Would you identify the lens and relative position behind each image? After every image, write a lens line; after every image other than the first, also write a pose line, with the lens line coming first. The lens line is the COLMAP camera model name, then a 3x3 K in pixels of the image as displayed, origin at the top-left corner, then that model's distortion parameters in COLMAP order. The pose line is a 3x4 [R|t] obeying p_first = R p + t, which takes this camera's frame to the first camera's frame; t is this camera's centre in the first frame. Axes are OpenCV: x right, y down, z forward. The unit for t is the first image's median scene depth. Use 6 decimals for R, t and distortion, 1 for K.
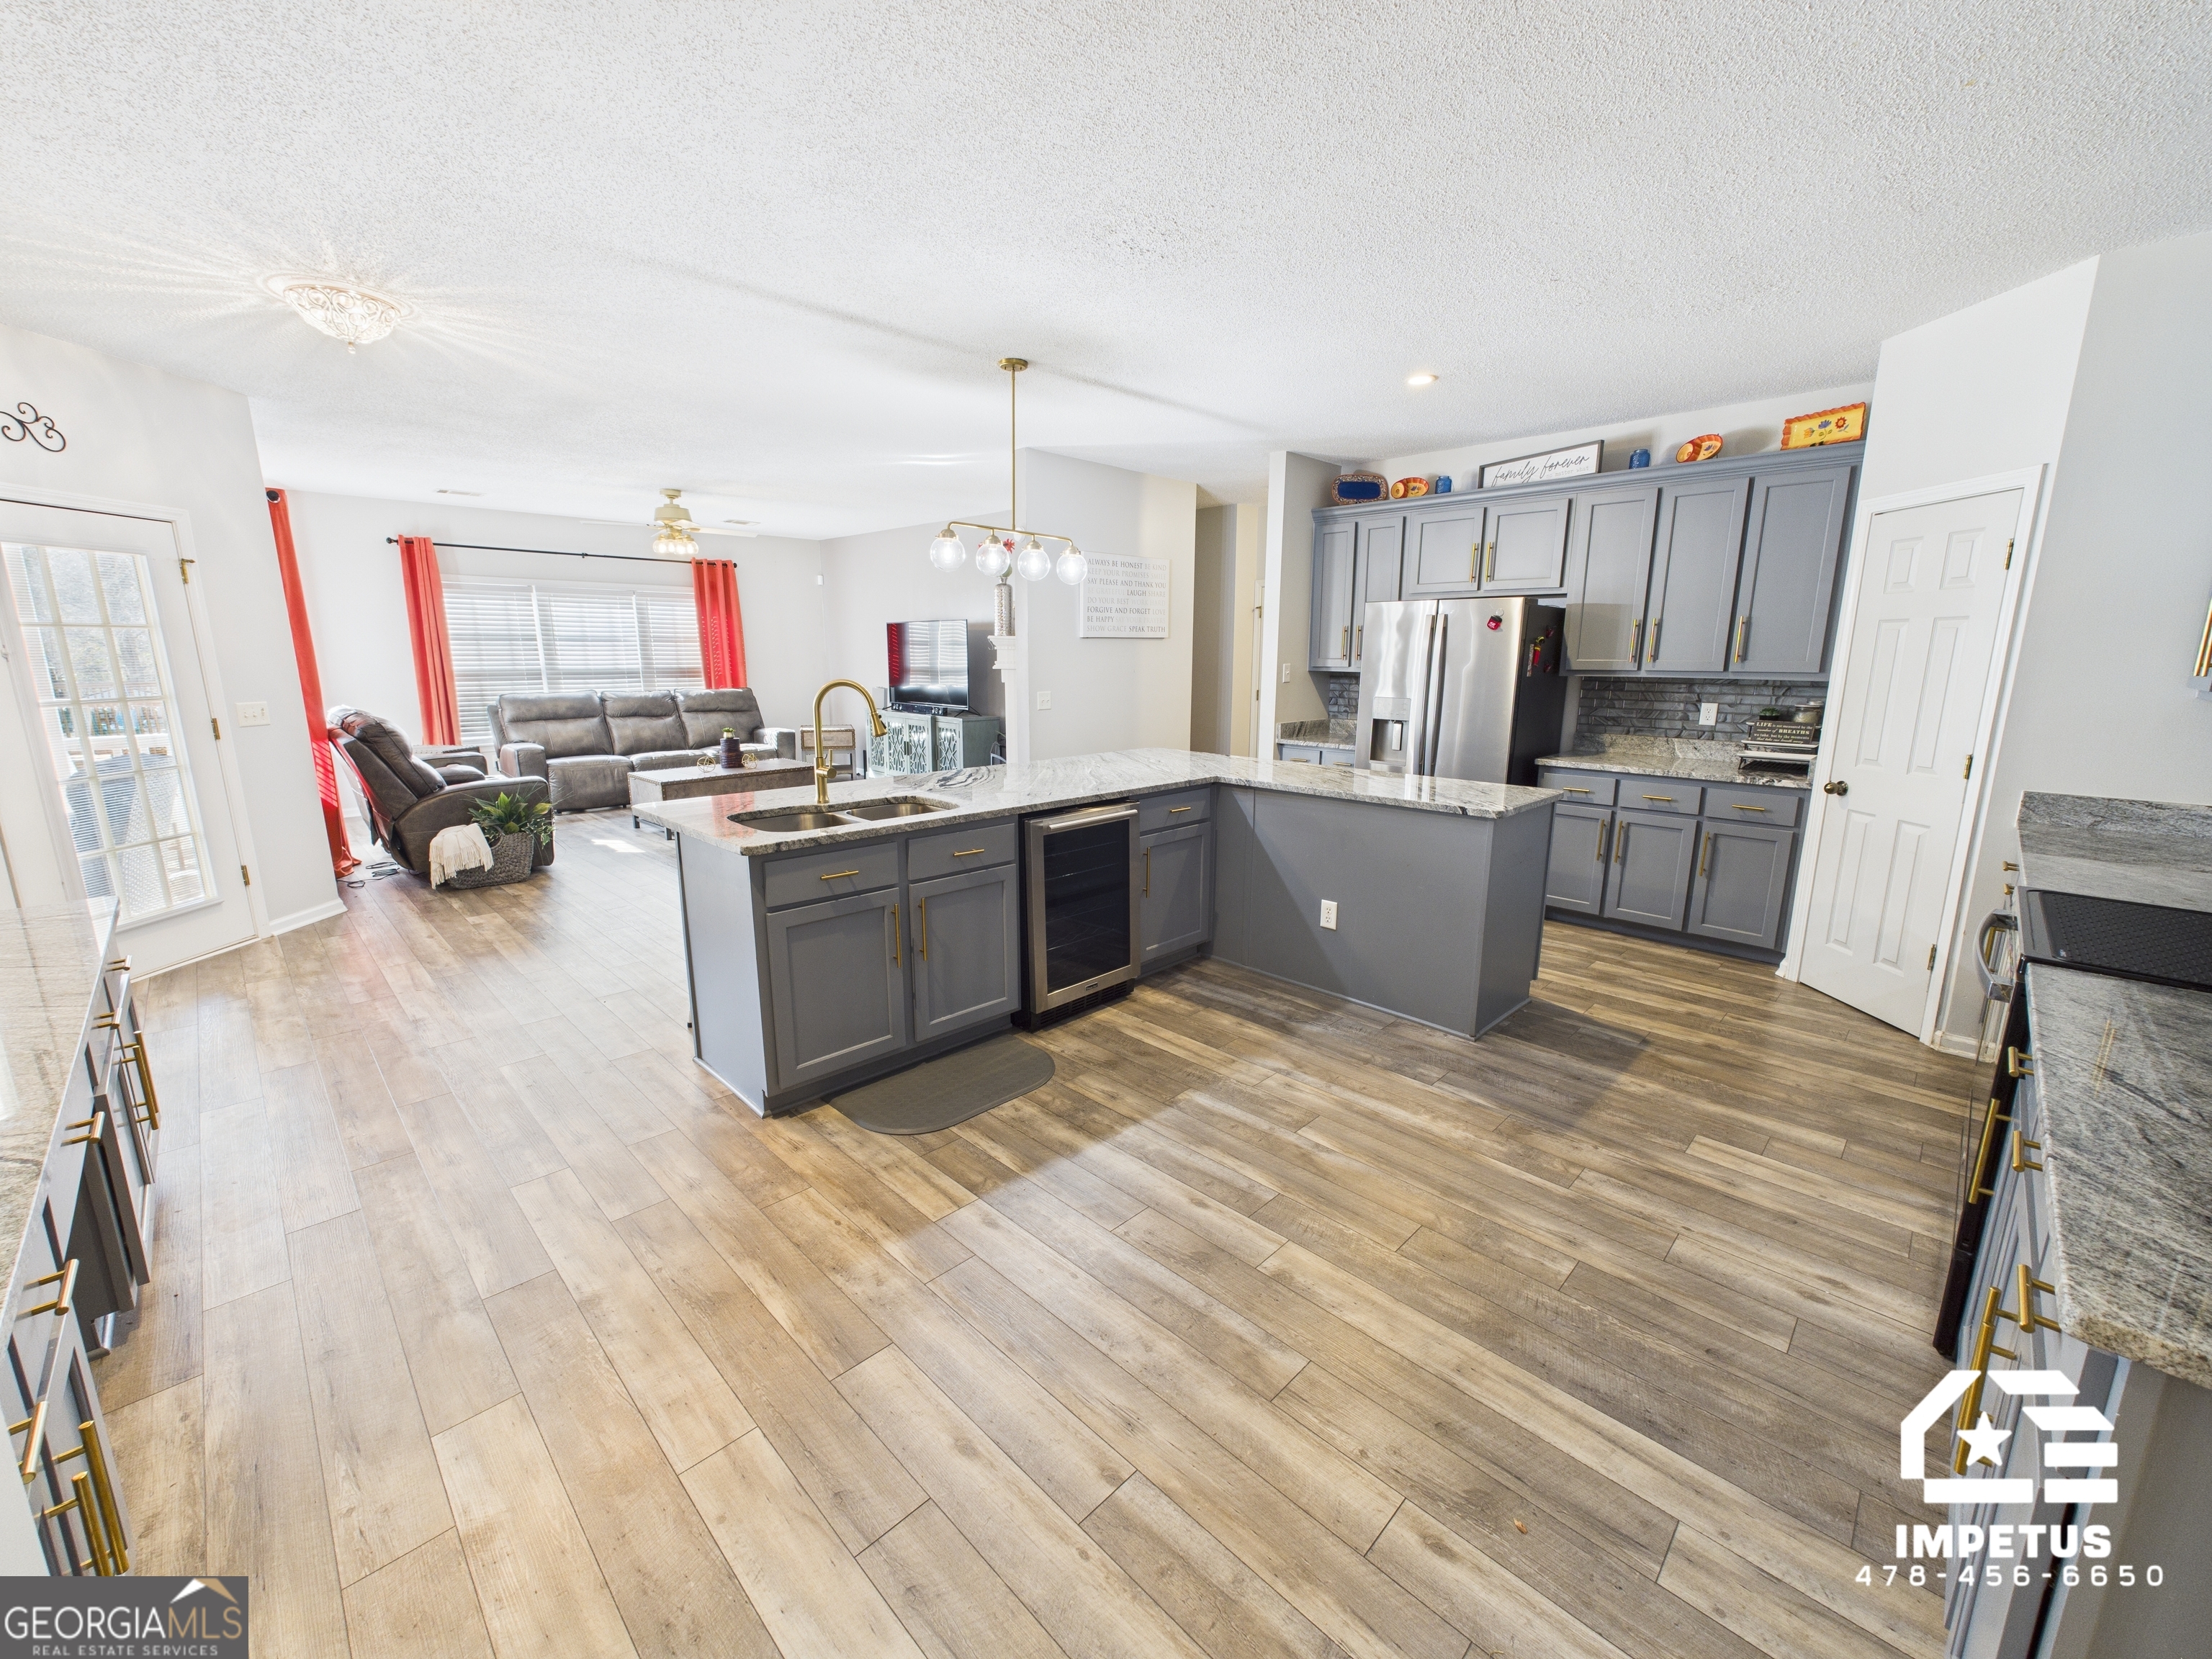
lens RADIAL K [[886.8, 0, 1104.8], [0, 886.8, 837.0], [0, 0, 1]] dist [0.003143, -0.000389]
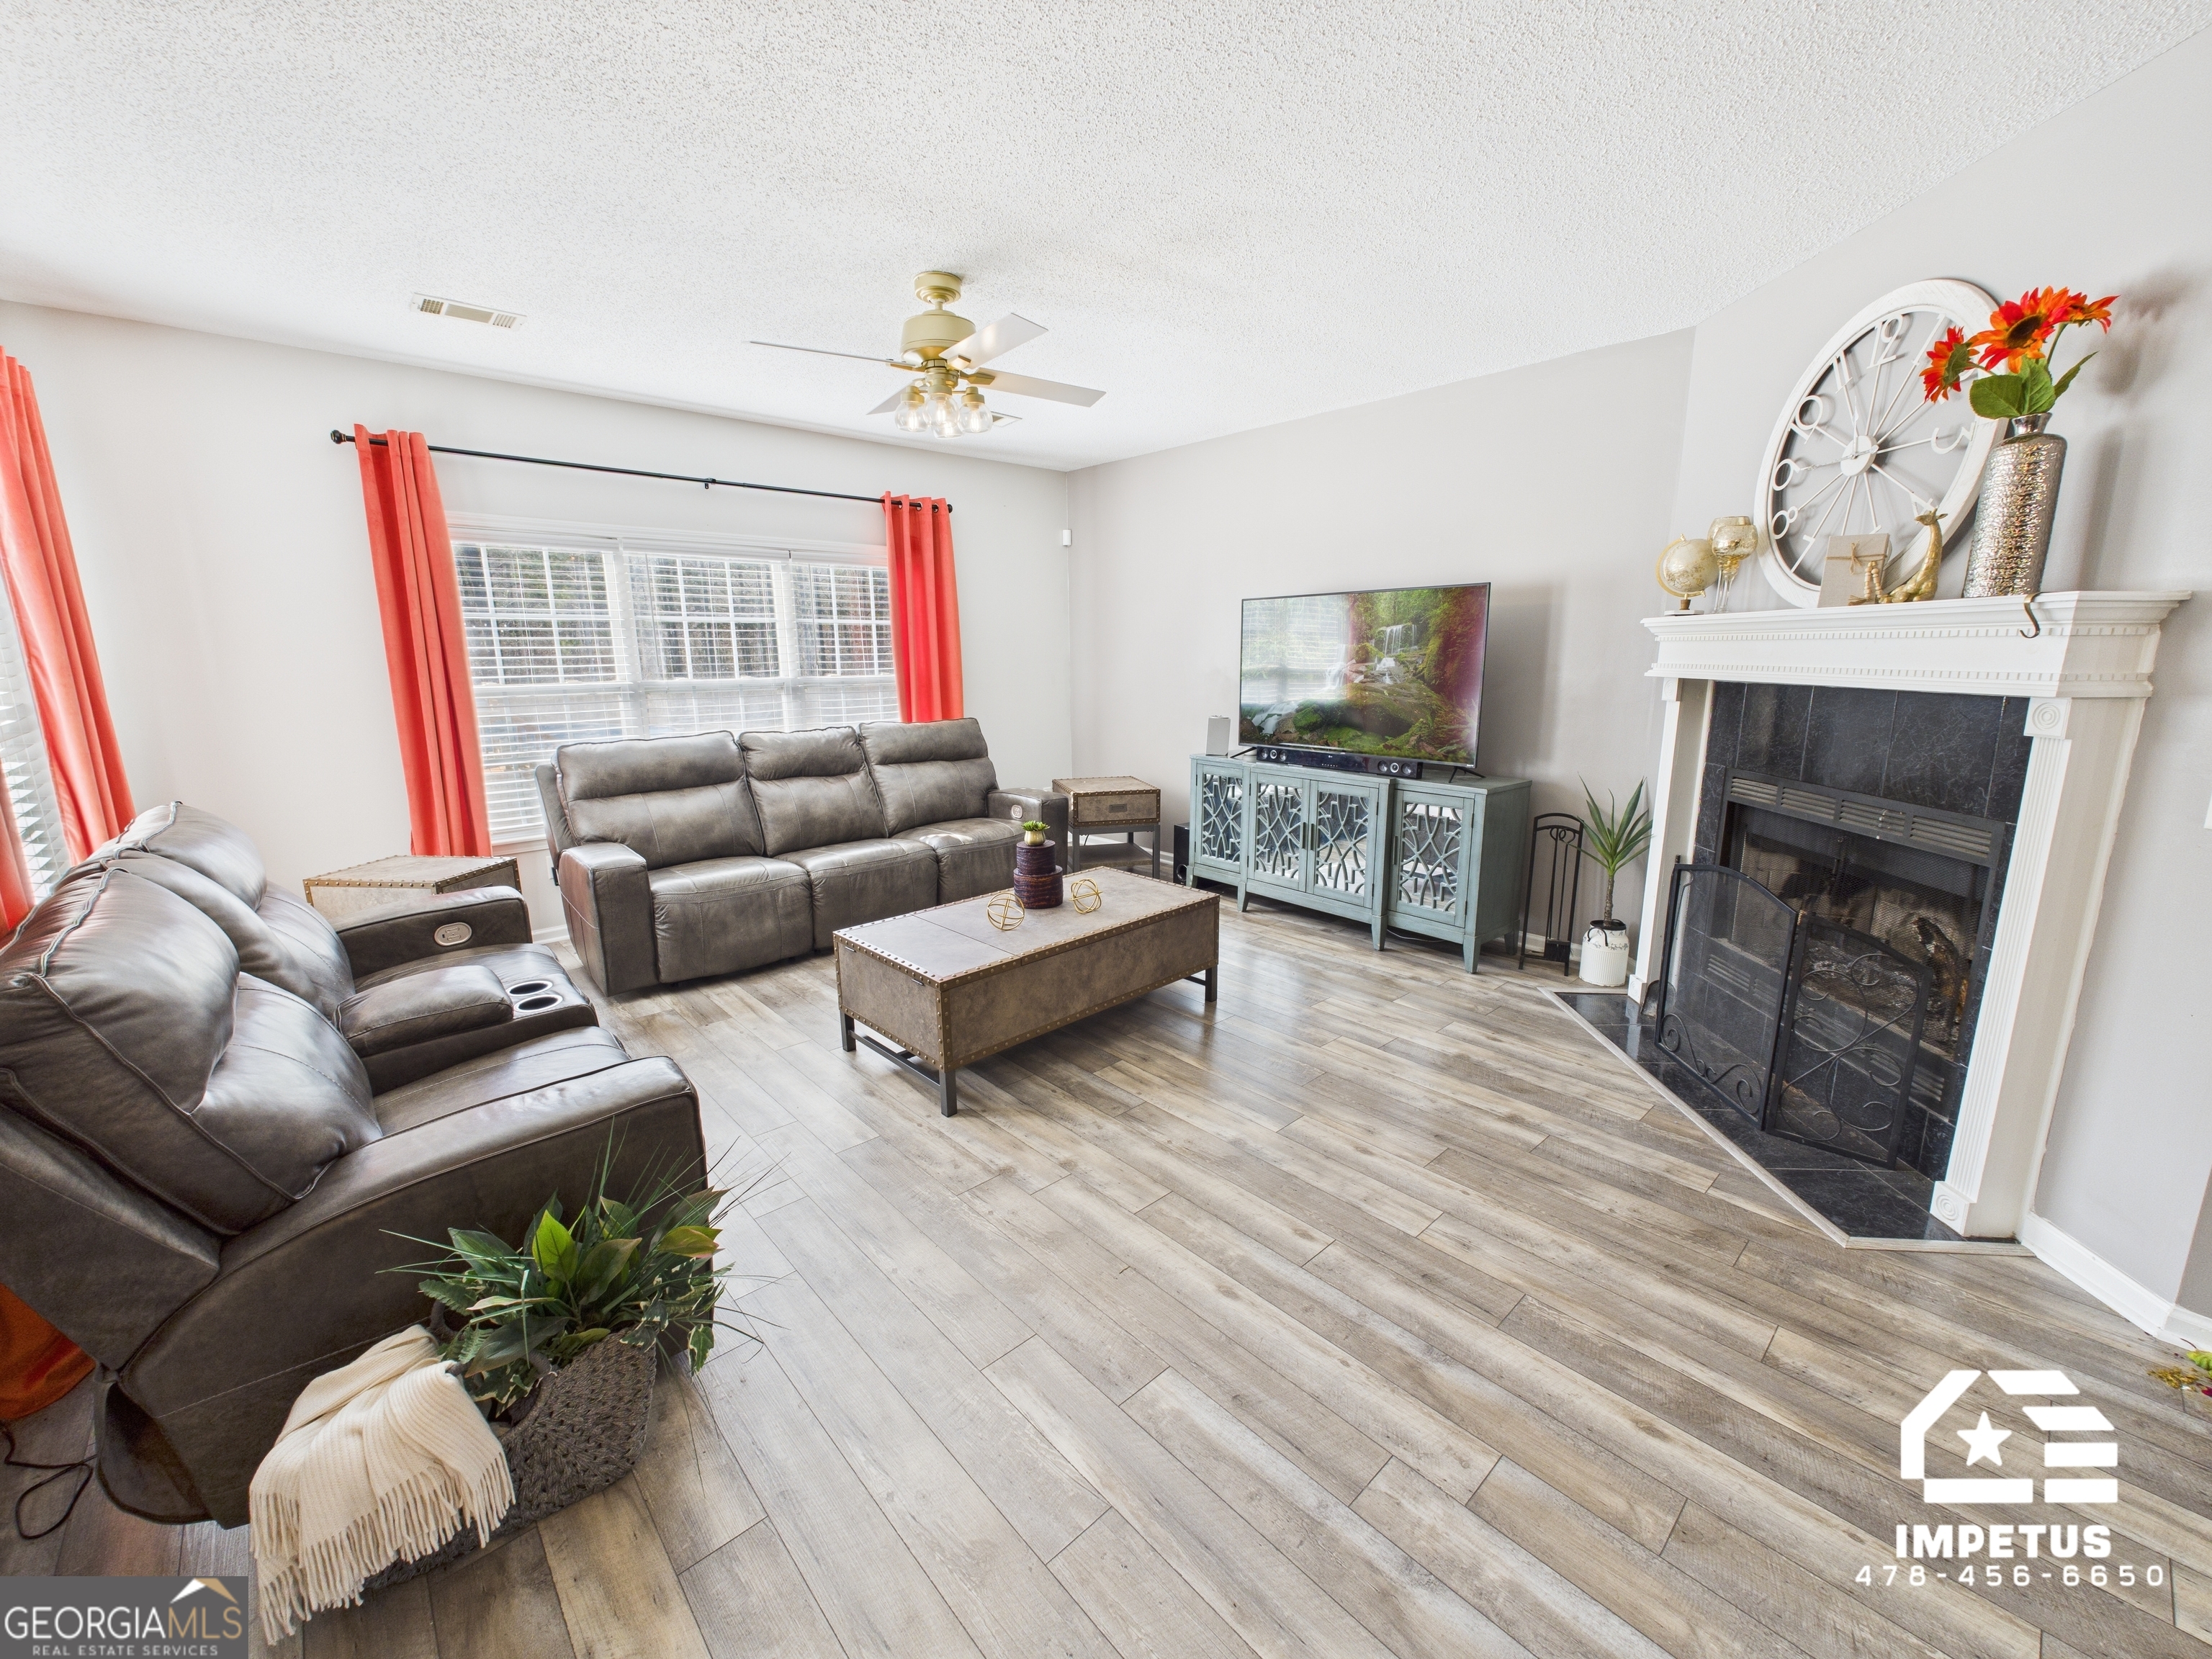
lens RADIAL K [[886.8, 0, 1108.1], [0, 886.8, 839.8], [0, 0, 1]] dist [0.003143, -0.000389]
pose [[0.998526, -0.001953, -0.054235, -0.523278], [0.002146, 0.999992, 0.003501, -0.166233], [0.054228, -0.003613, 0.998522, 0.784213]]
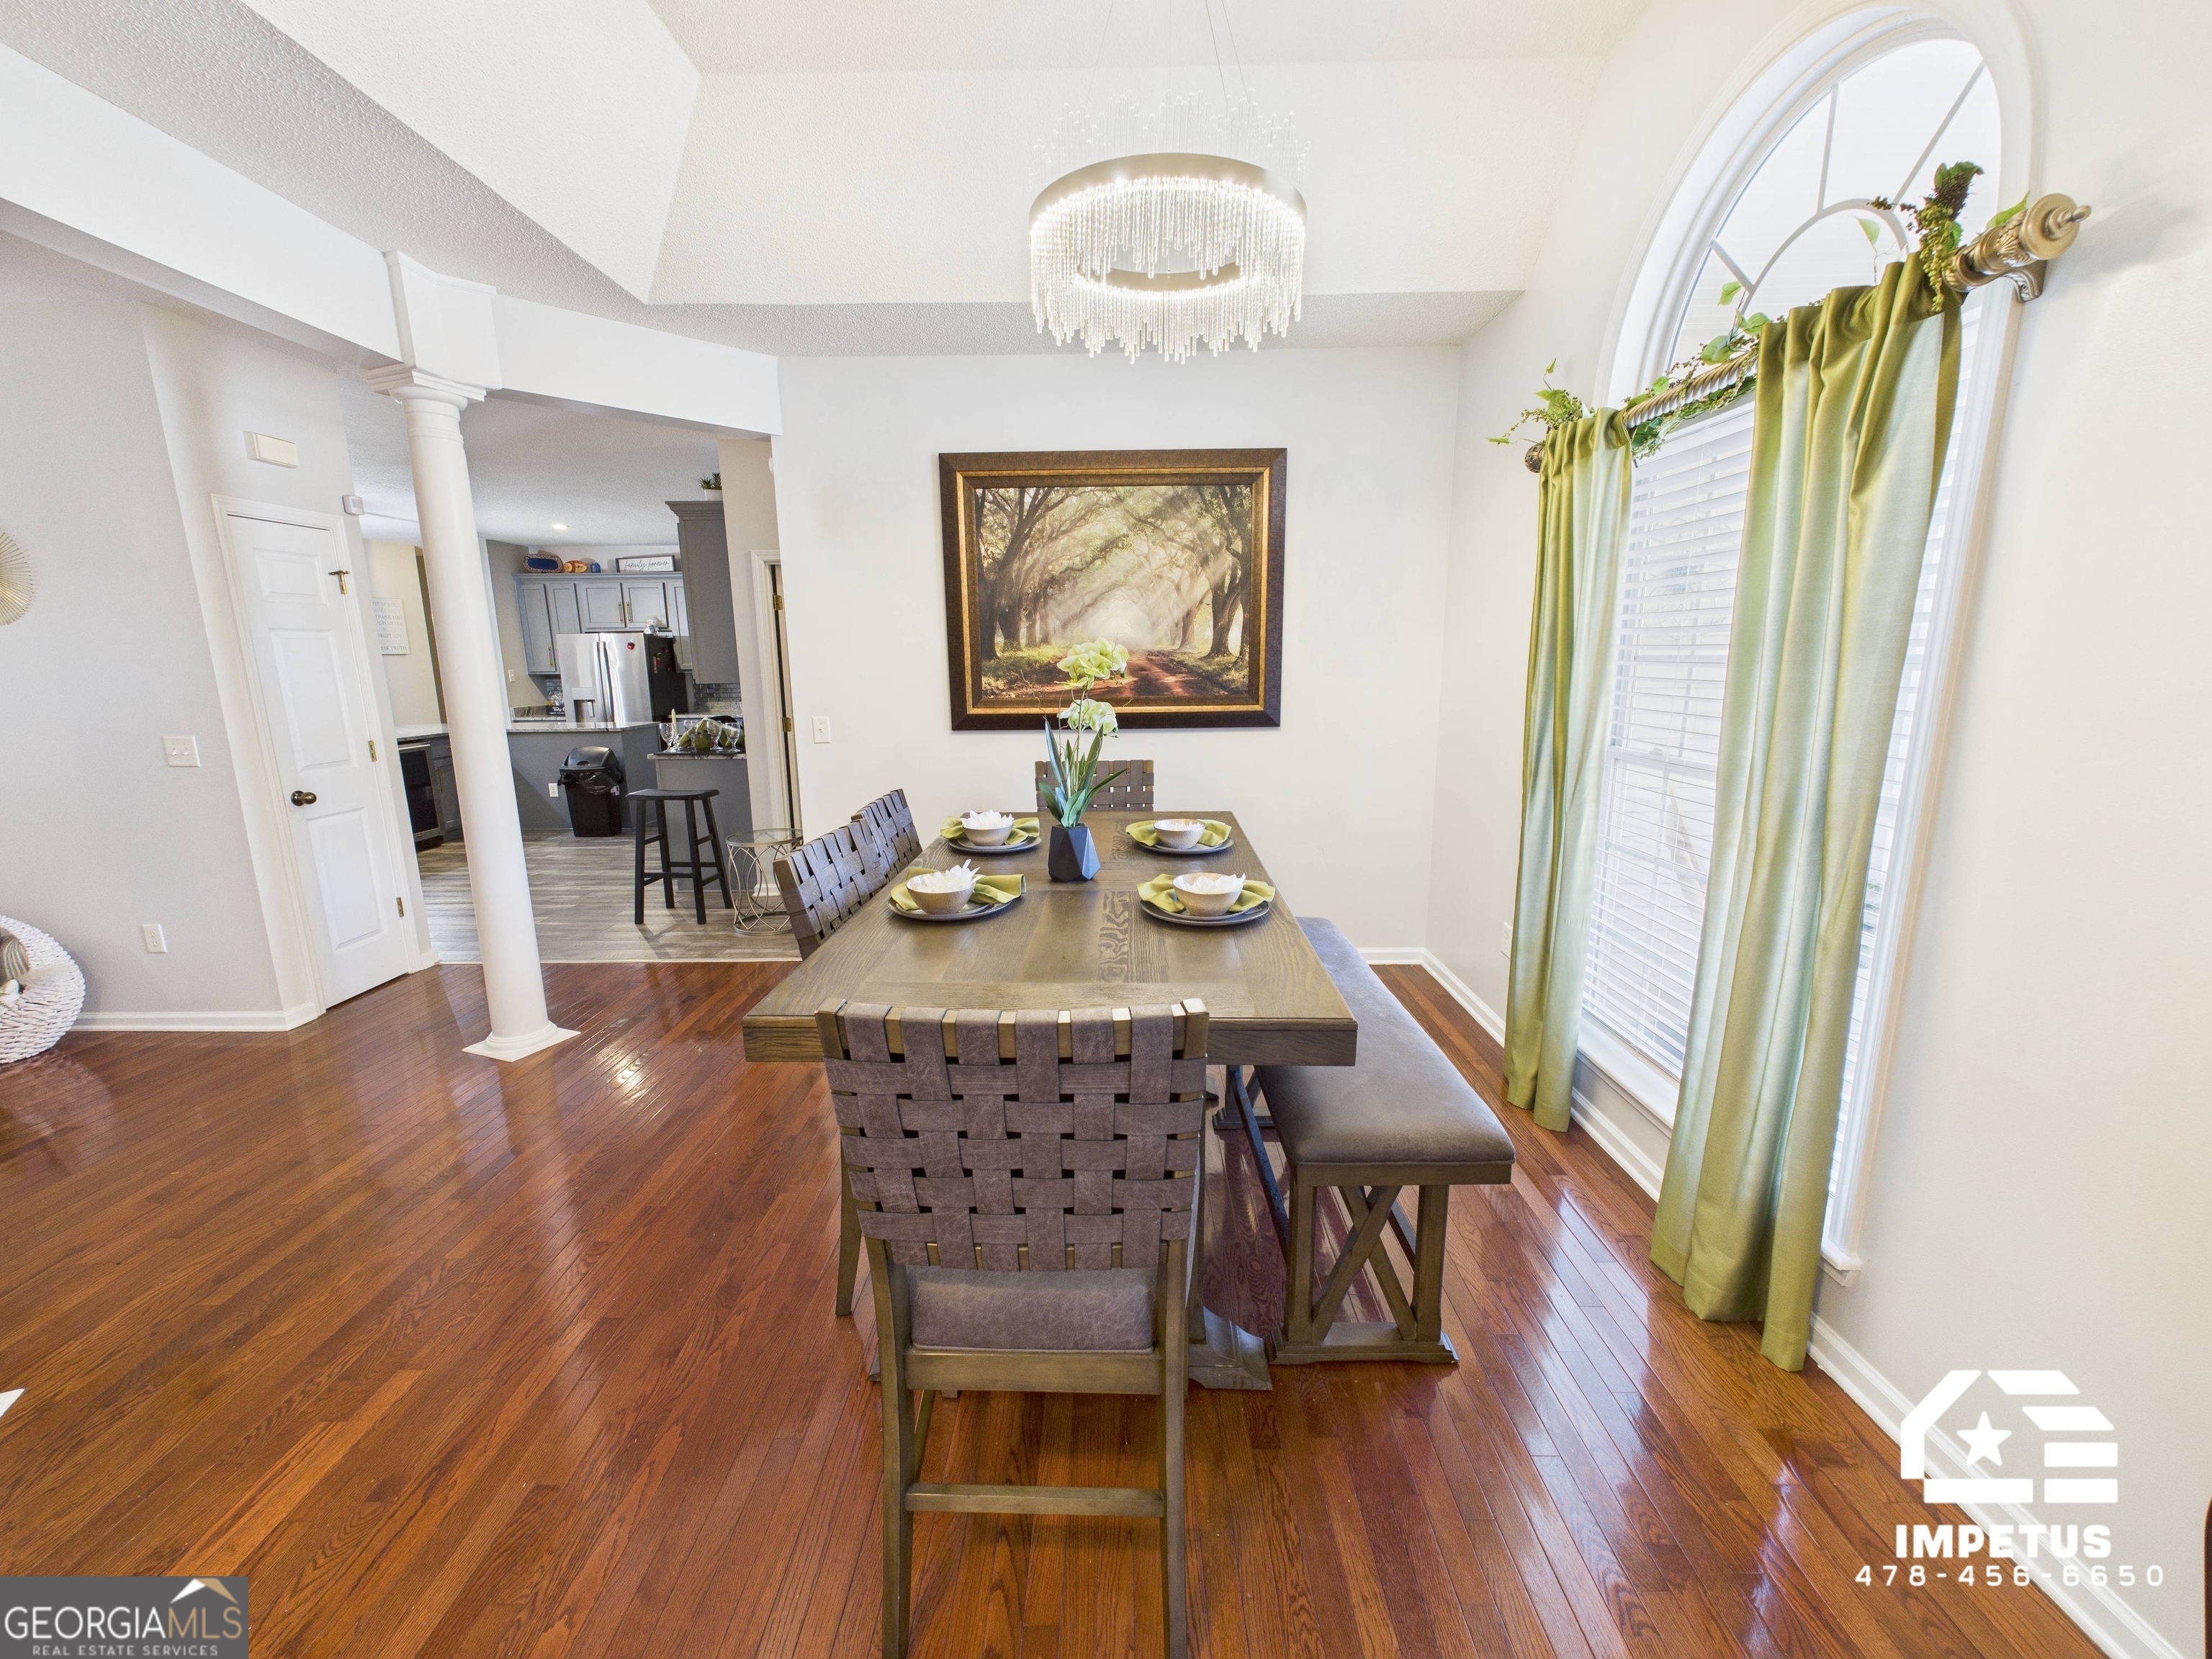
lens RADIAL K [[886.8, 0, 1095.8], [0, 886.8, 826.9], [0, 0, 1]] dist [0.003143, -0.000389]
pose [[0.724484, -0.139758, 0.674975, -0.166872], [0.154517, 0.987237, 0.038564, 0.204314], [-0.671750, 0.076356, 0.736832, -0.955416]]
